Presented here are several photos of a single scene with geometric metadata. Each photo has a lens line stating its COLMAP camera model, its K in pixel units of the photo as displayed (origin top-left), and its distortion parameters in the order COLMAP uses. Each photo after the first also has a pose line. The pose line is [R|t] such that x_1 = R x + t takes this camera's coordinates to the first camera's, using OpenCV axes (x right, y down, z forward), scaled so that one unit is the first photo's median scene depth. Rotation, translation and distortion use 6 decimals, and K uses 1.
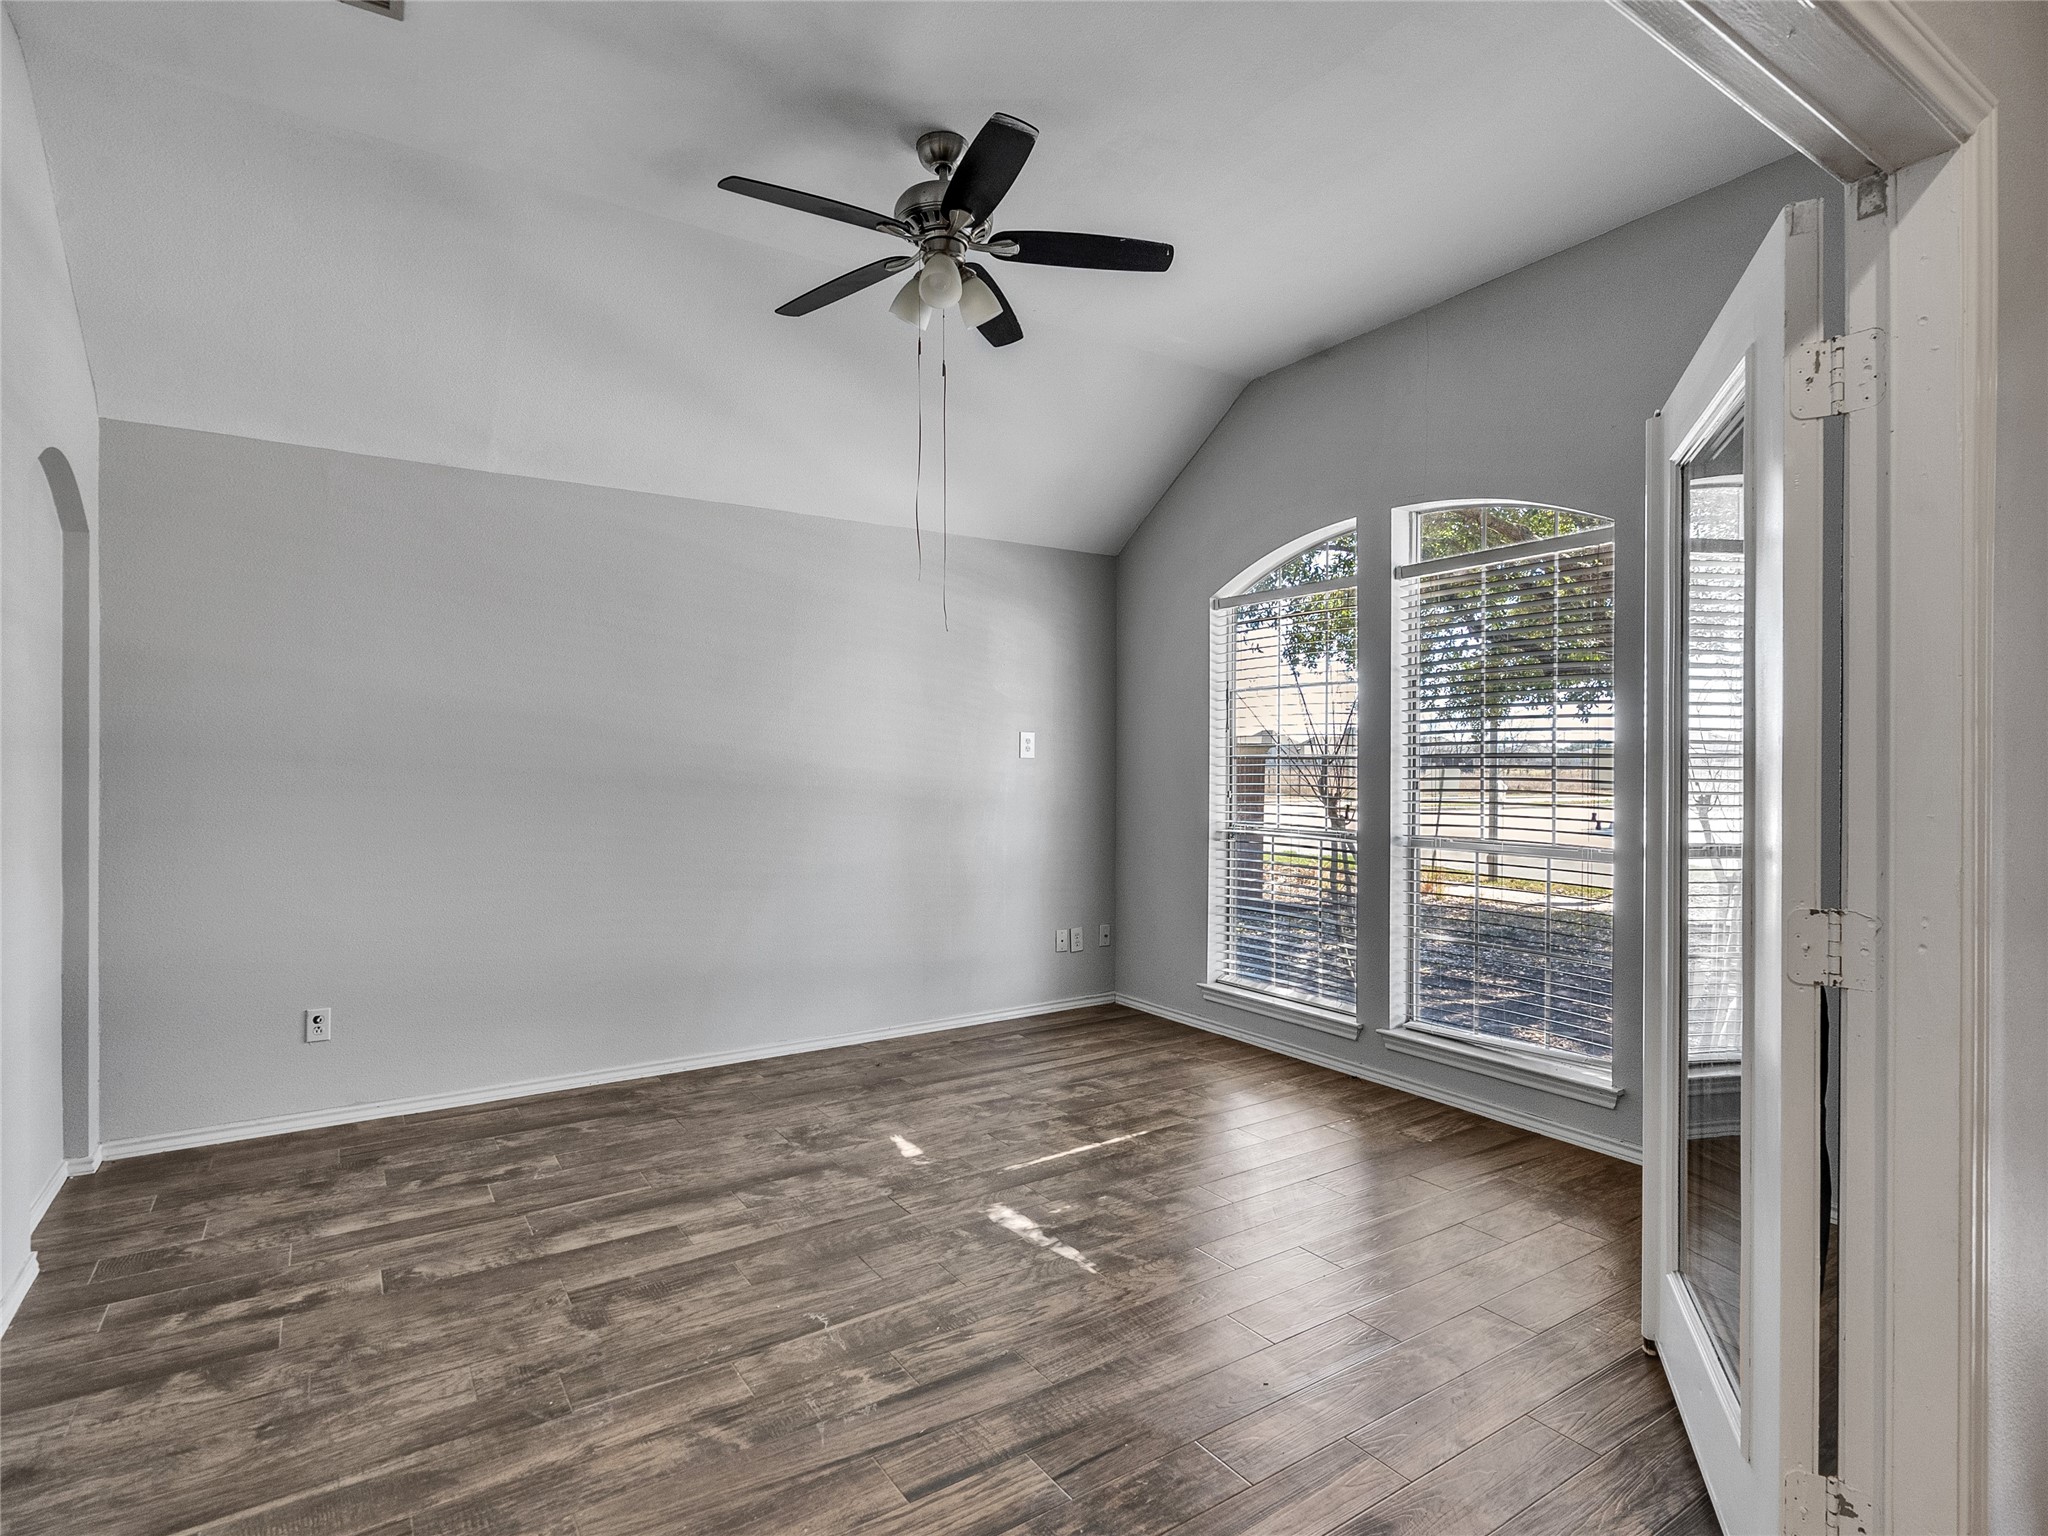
lens RADIAL K [[1044.4, 0, 997.3], [0, 1044.4, 764.6], [0, 0, 1]] dist [-0.004844, 0.004463]
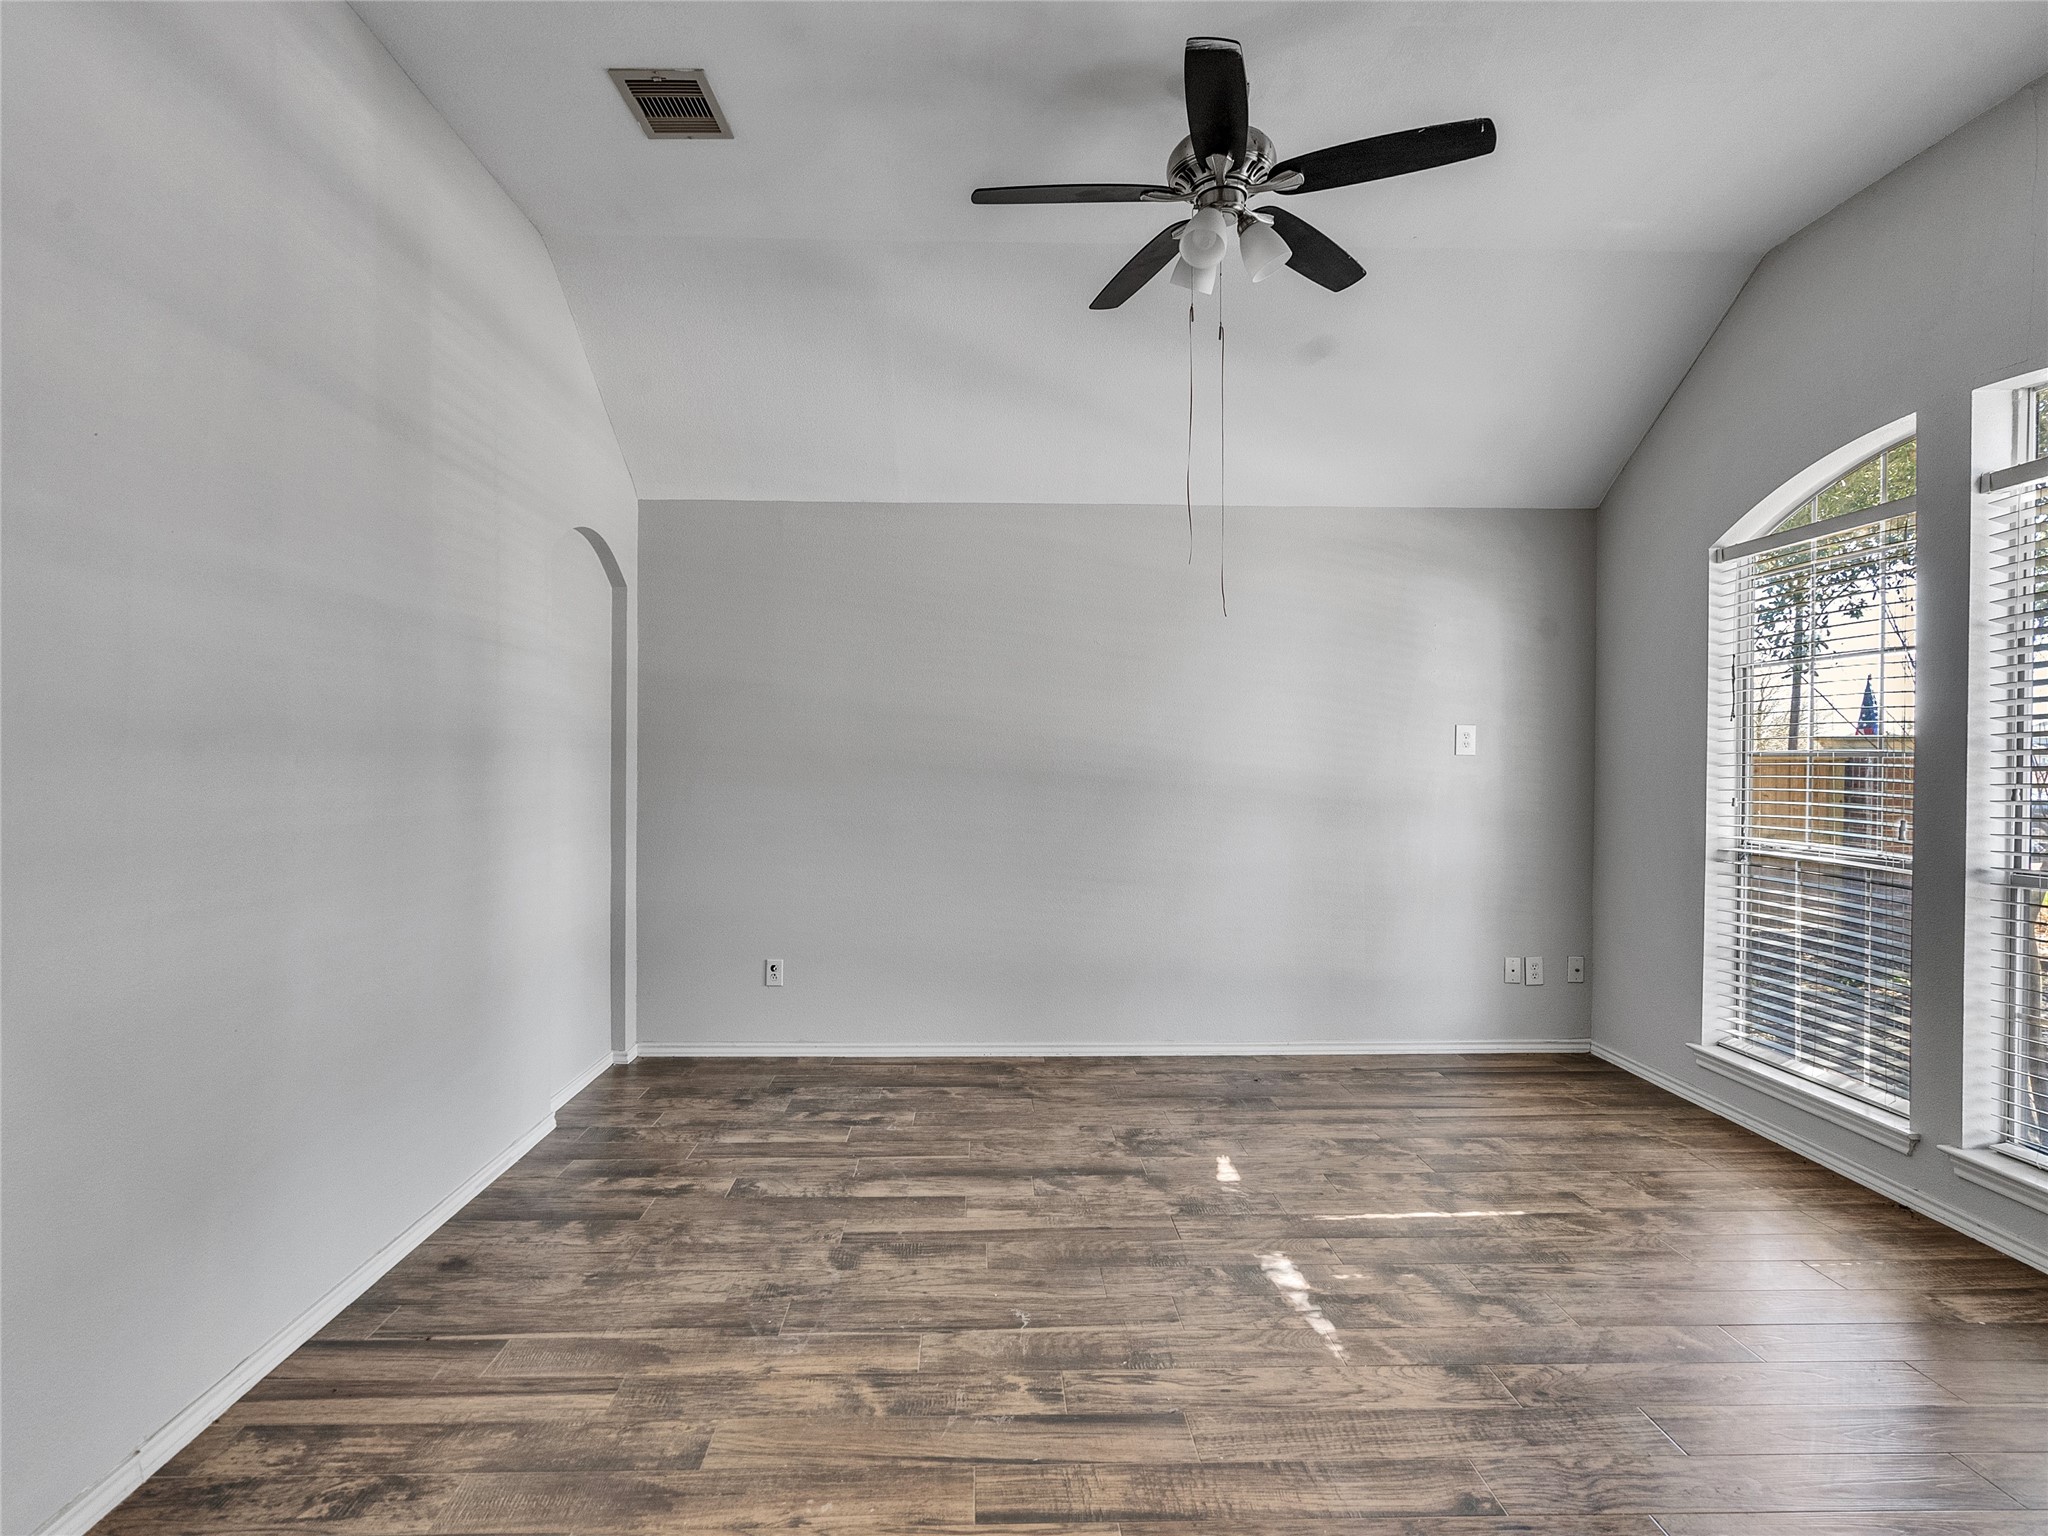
lens RADIAL K [[1044.4, 0, 1018.0], [0, 1044.4, 767.0], [0, 0, 1]] dist [-0.004844, 0.004463]
pose [[0.853715, 0.005251, -0.520715, 0.251891], [-0.002777, 0.999981, 0.005531, 0.000012], [0.520734, -0.003275, 0.853713, 0.110215]]
